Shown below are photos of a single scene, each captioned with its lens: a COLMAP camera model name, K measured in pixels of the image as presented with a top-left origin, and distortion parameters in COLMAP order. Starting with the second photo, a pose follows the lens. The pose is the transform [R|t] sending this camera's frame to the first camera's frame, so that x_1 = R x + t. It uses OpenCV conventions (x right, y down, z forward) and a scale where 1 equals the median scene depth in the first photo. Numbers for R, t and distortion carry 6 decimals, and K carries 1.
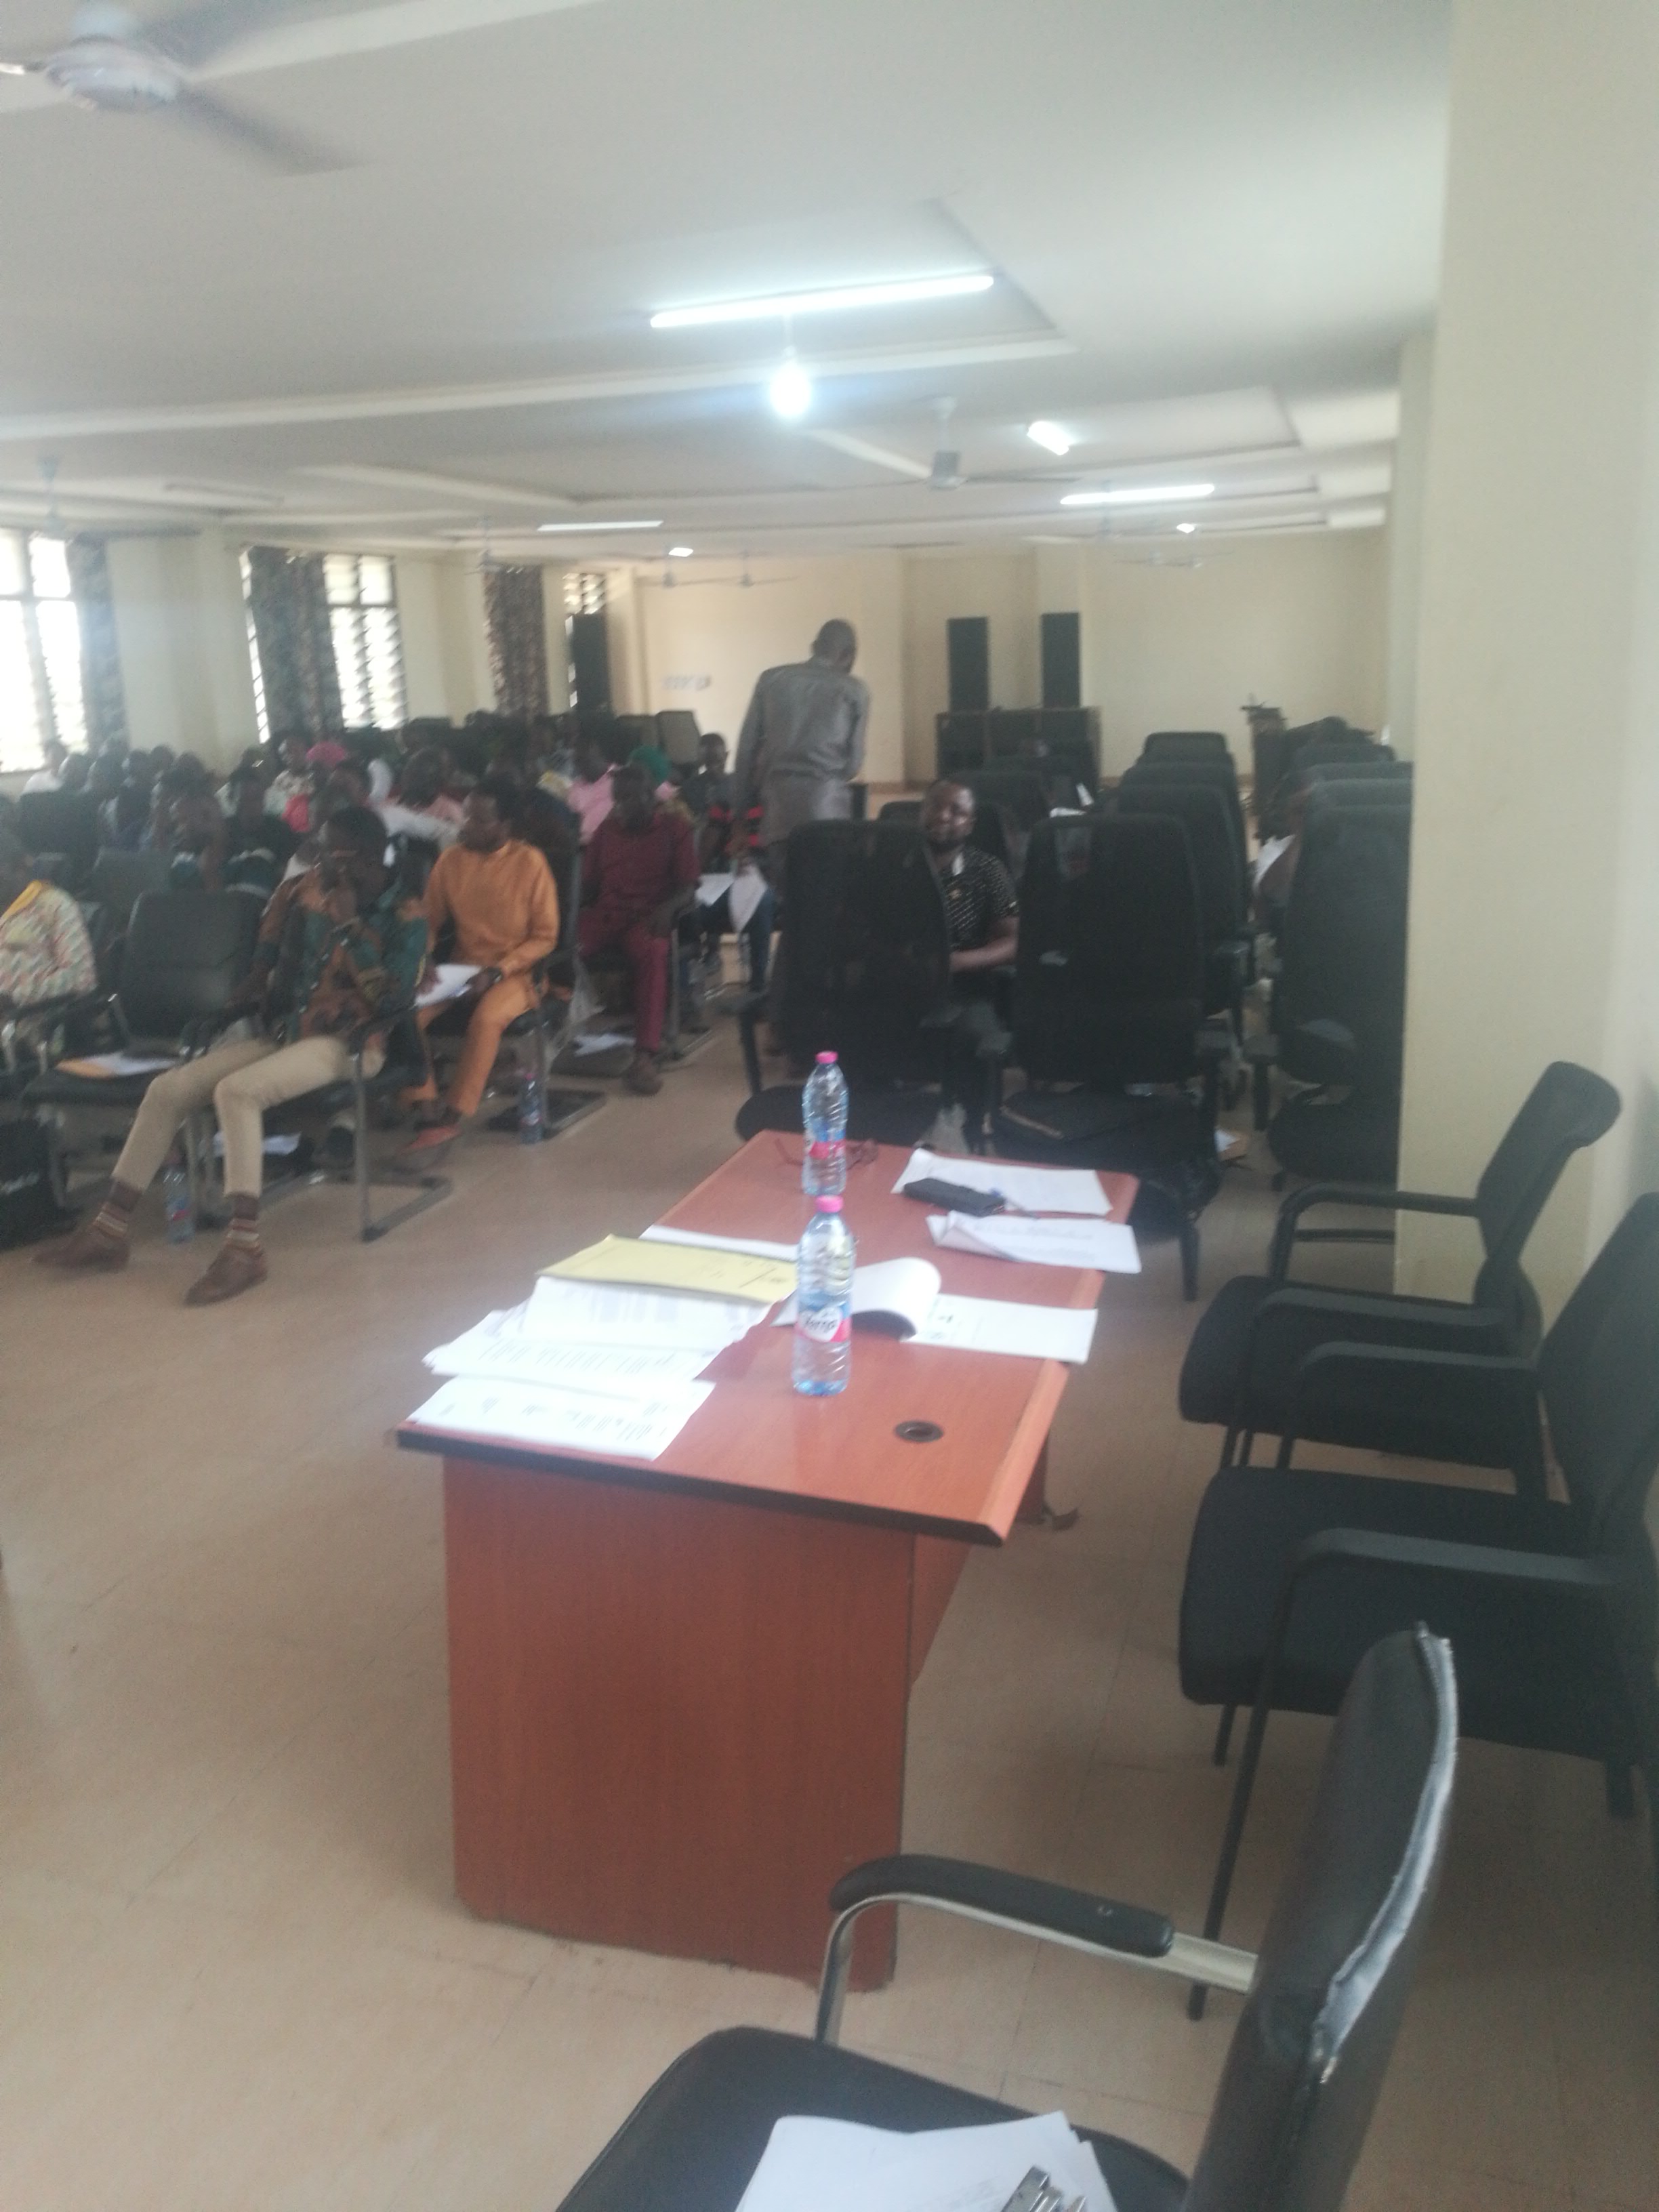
lens RADIAL K [[1740.8, 0, 964.7], [0, 1740.8, 1104.2], [0, 0, 1]] dist [-0.077686, 0.087842]
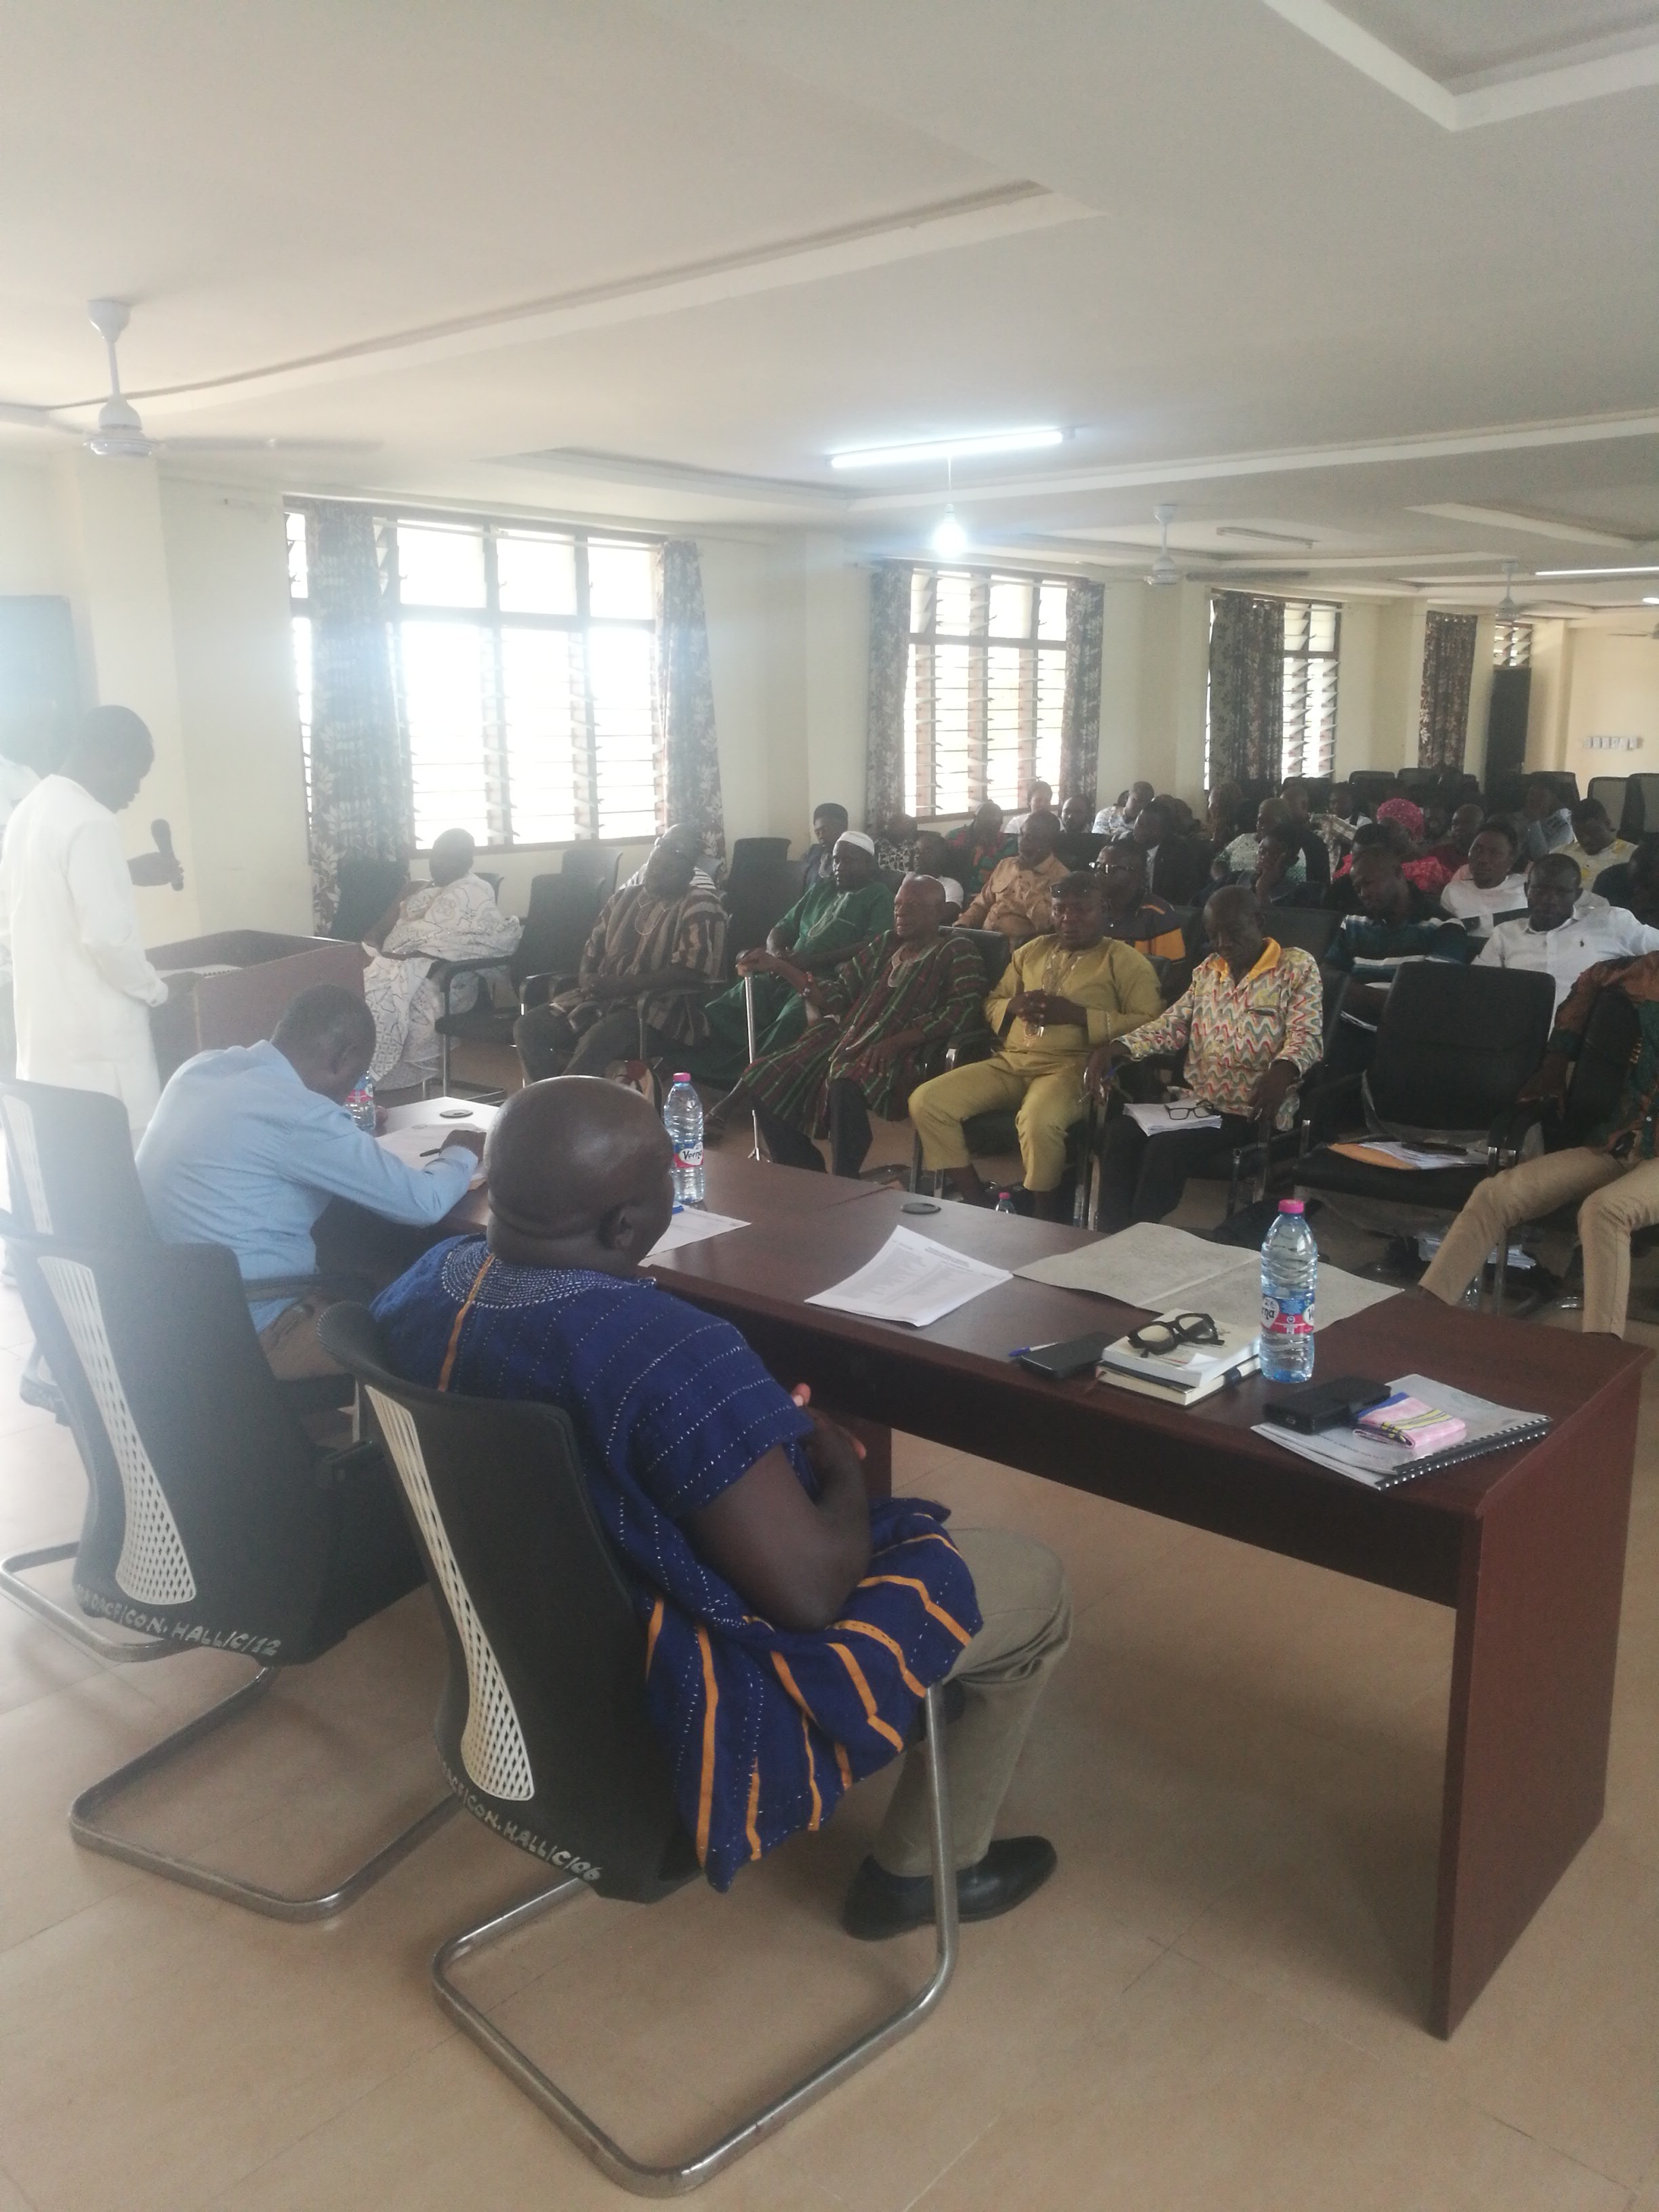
lens RADIAL K [[1740.8, 0, 964.7], [0, 1740.8, 1104.2], [0, 0, 1]] dist [-0.077686, 0.087842]
pose [[0.933583, 0.090765, -0.346676, -0.171497], [-0.101426, 0.994762, -0.012693, -0.006607], [0.343708, 0.047012, 0.937899, 0.034984]]
